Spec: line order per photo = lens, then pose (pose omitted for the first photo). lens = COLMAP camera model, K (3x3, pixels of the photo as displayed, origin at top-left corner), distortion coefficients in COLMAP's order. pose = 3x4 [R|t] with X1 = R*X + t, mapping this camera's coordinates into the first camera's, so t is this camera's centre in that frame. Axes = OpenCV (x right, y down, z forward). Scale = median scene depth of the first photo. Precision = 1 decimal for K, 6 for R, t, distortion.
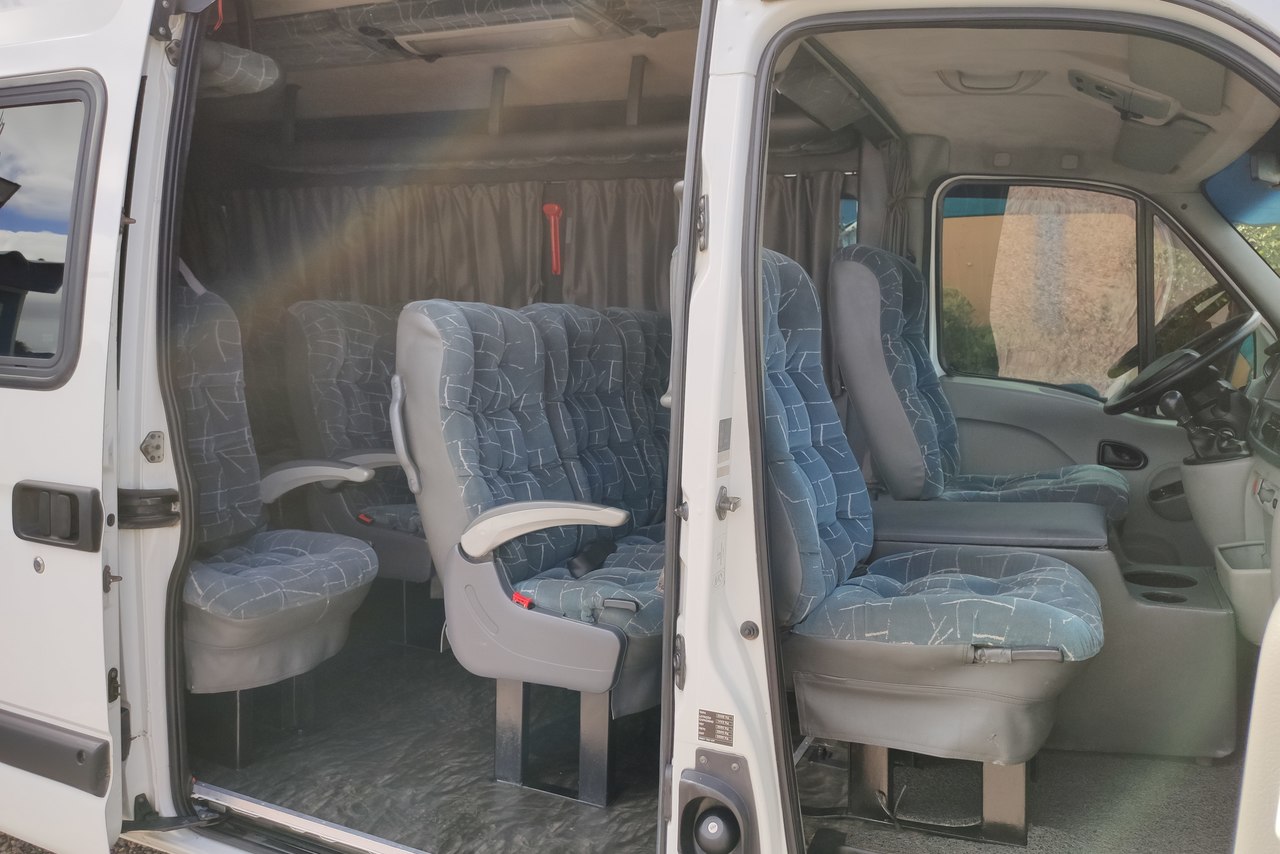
lens RADIAL K [[985.0, 0, 640.0], [0, 985.0, 427.0], [0, 0, 1]] dist [0.088797, -0.115495]
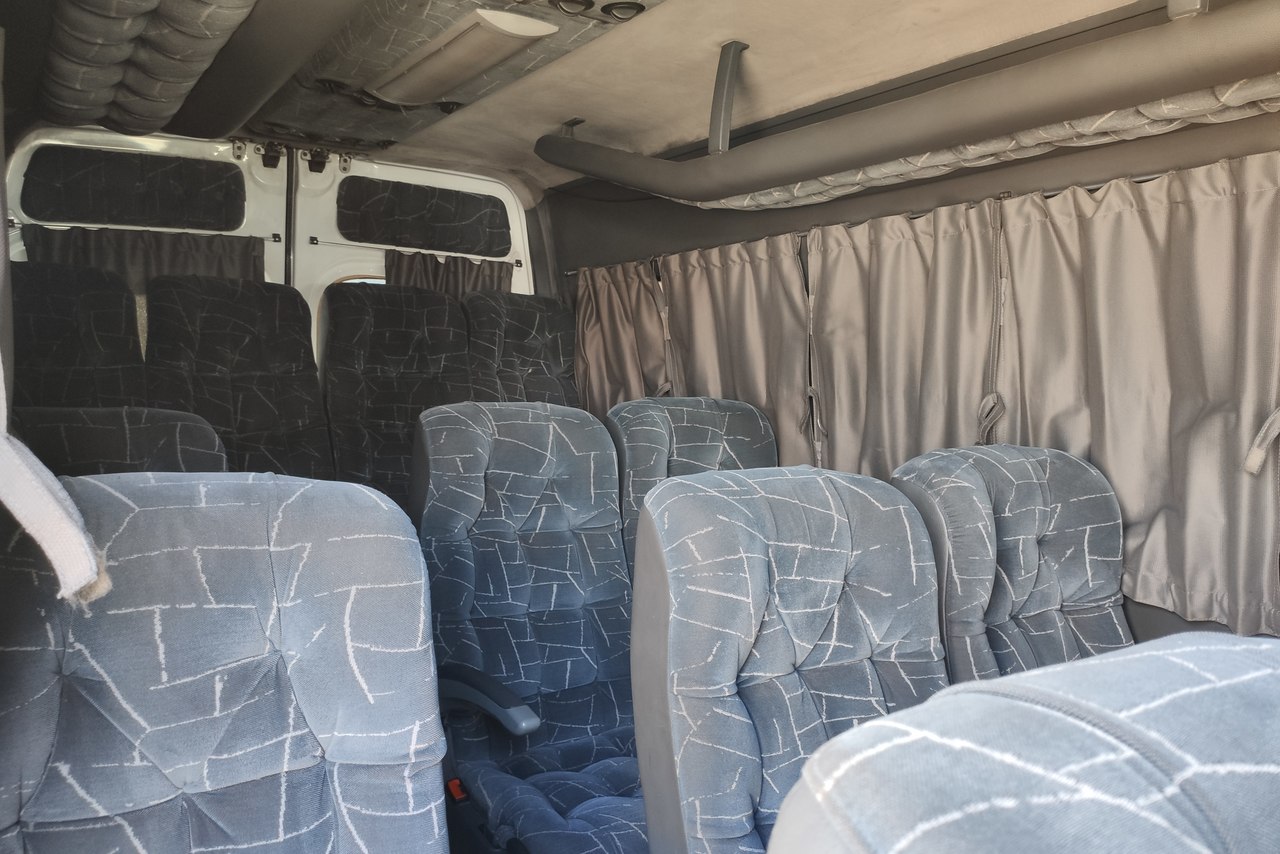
lens RADIAL K [[968.7, 0, 640.0], [0, 968.7, 427.0], [0, 0, 1]] dist [0.078230, -0.121846]
pose [[0.851842, 0.009109, -0.523720, -0.118453], [-0.045349, 0.997377, -0.056414, -0.109468], [0.521832, 0.071806, 0.850021, 0.560587]]
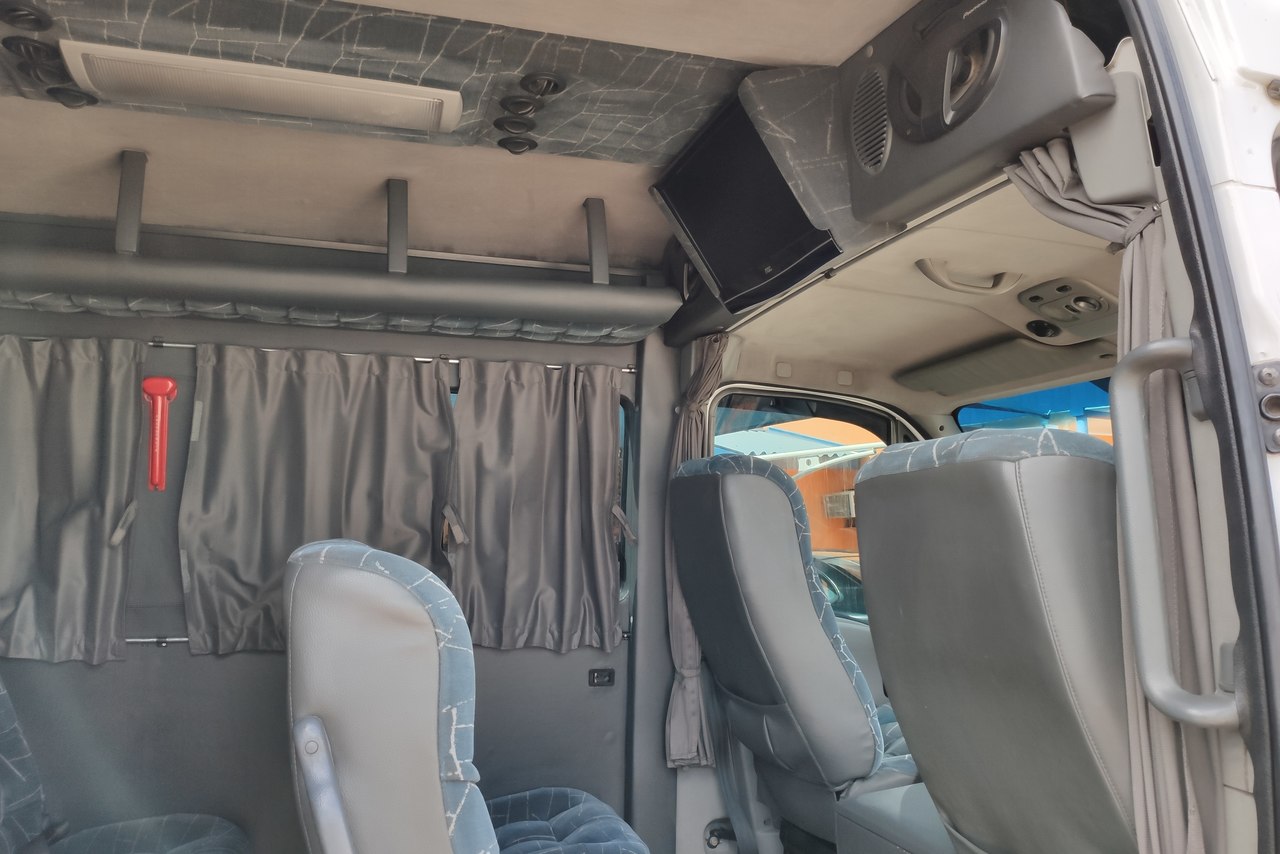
lens RADIAL K [[968.7, 0, 640.0], [0, 968.7, 427.0], [0, 0, 1]] dist [0.078230, -0.121846]
pose [[0.741010, 0.046785, 0.669862, -0.281008], [0.100649, 0.978562, -0.179685, -0.056422], [-0.663908, 0.200569, 0.720416, 0.373042]]
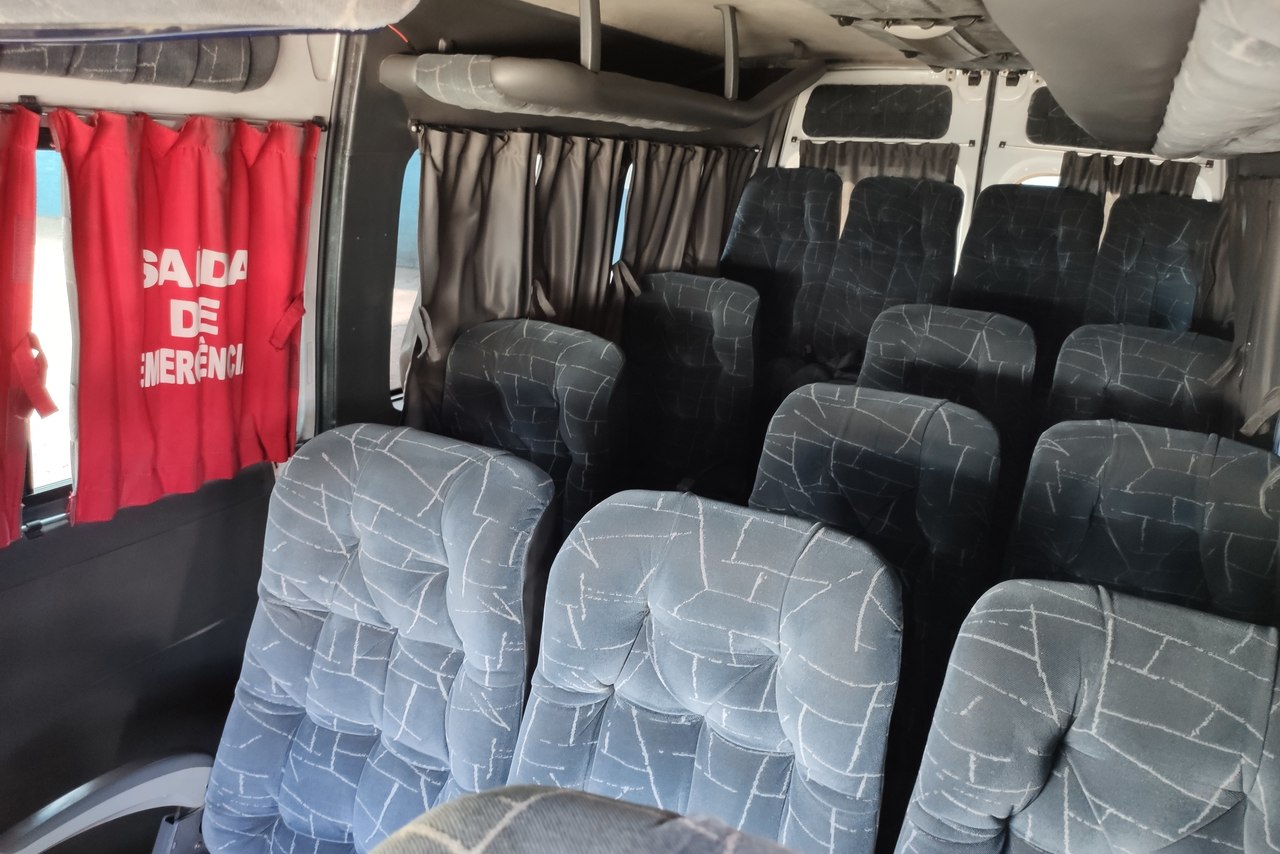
lens RADIAL K [[968.7, 0, 640.0], [0, 968.7, 427.0], [0, 0, 1]] dist [0.078230, -0.121846]
pose [[-0.023350, 0.249832, -0.968007, 0.255962], [-0.180092, 0.951380, 0.249885, -0.209532], [0.983373, 0.180165, 0.022778, 0.772662]]
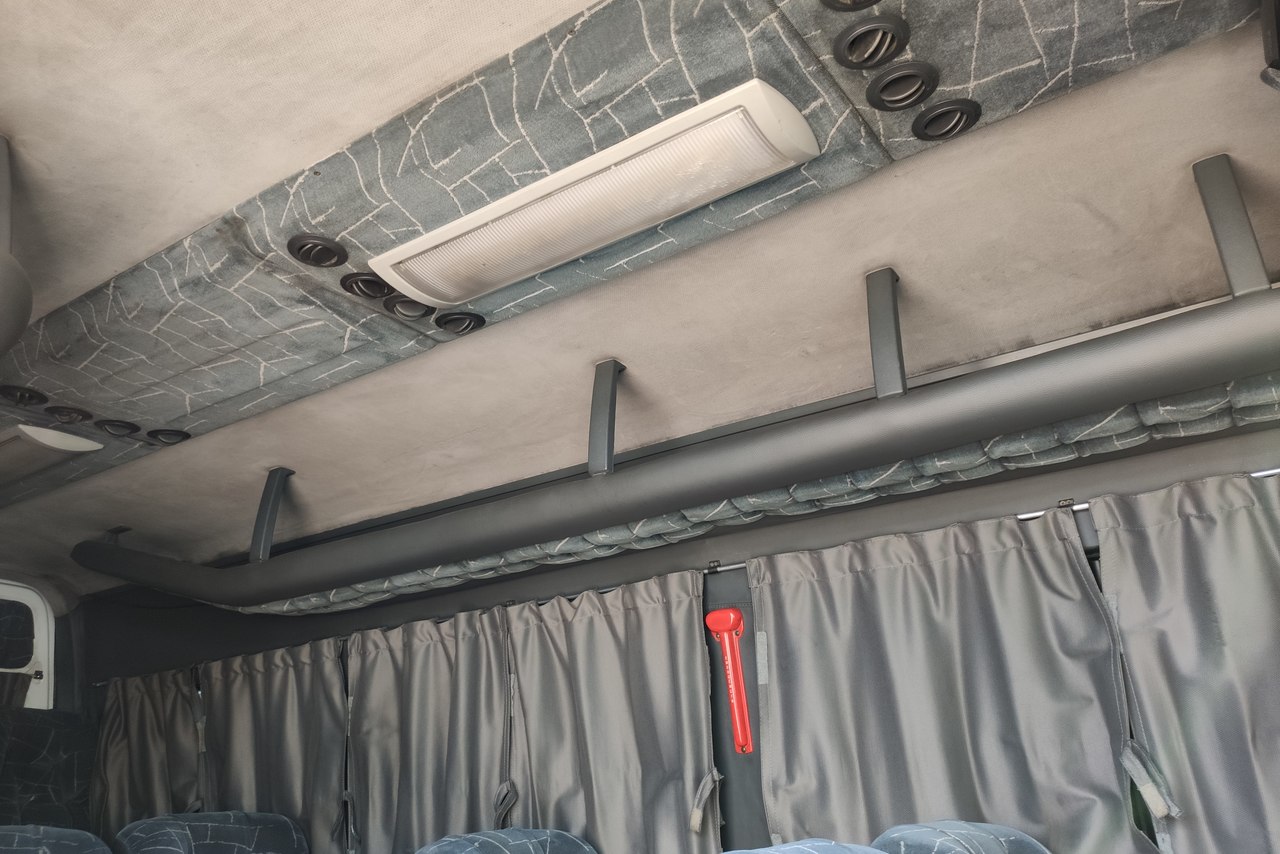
lens RADIAL K [[968.7, 0, 640.0], [0, 968.7, 427.0], [0, 0, 1]] dist [0.078230, -0.121846]
pose [[0.984883, -0.126540, -0.118293, -0.060388], [0.059058, 0.887280, -0.457435, -0.082909], [0.162843, 0.443534, 0.881340, 0.514997]]
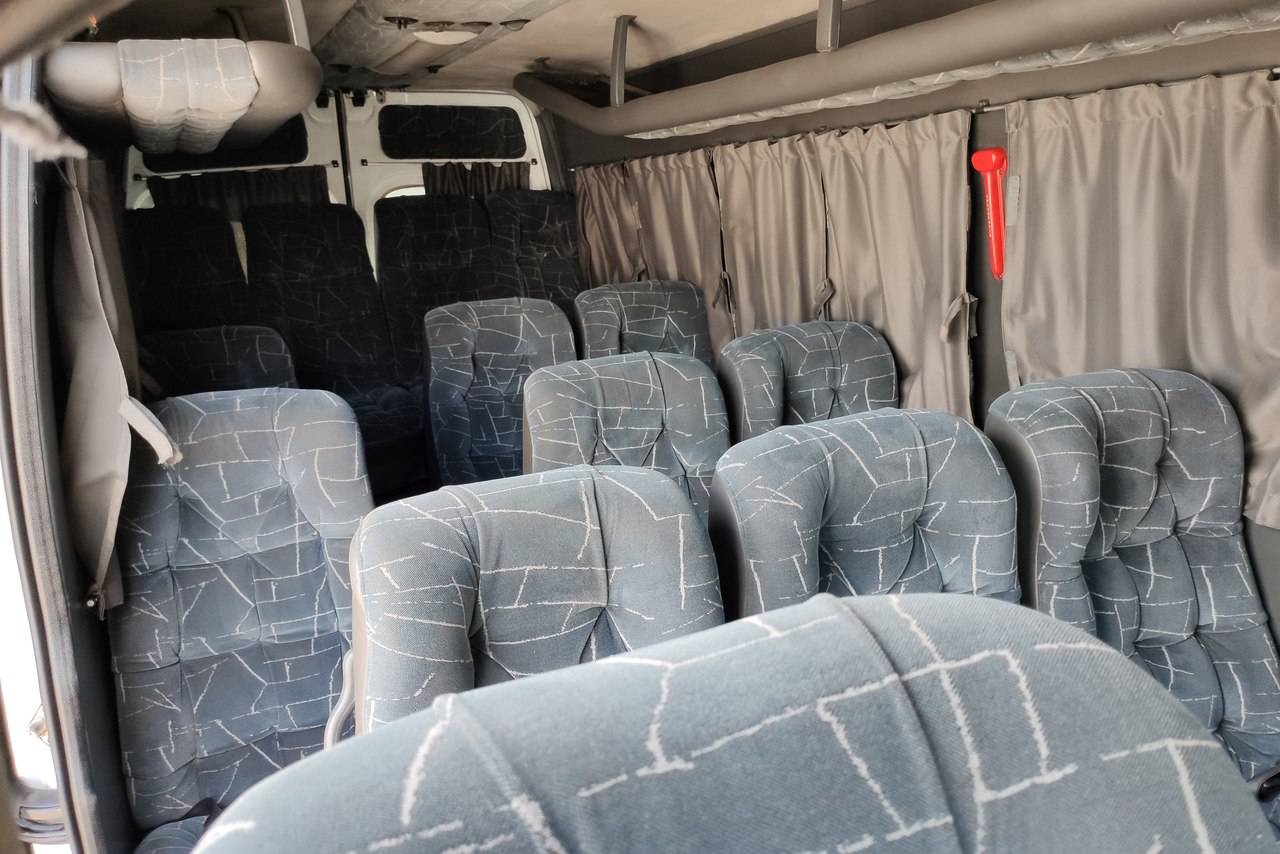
lens RADIAL K [[968.7, 0, 640.0], [0, 968.7, 427.0], [0, 0, 1]] dist [0.078230, -0.121846]
pose [[0.770600, 0.071924, -0.633247, 0.112878], [0.009206, 0.992252, 0.123903, -0.147890], [0.637252, -0.101310, 0.763967, 0.474380]]
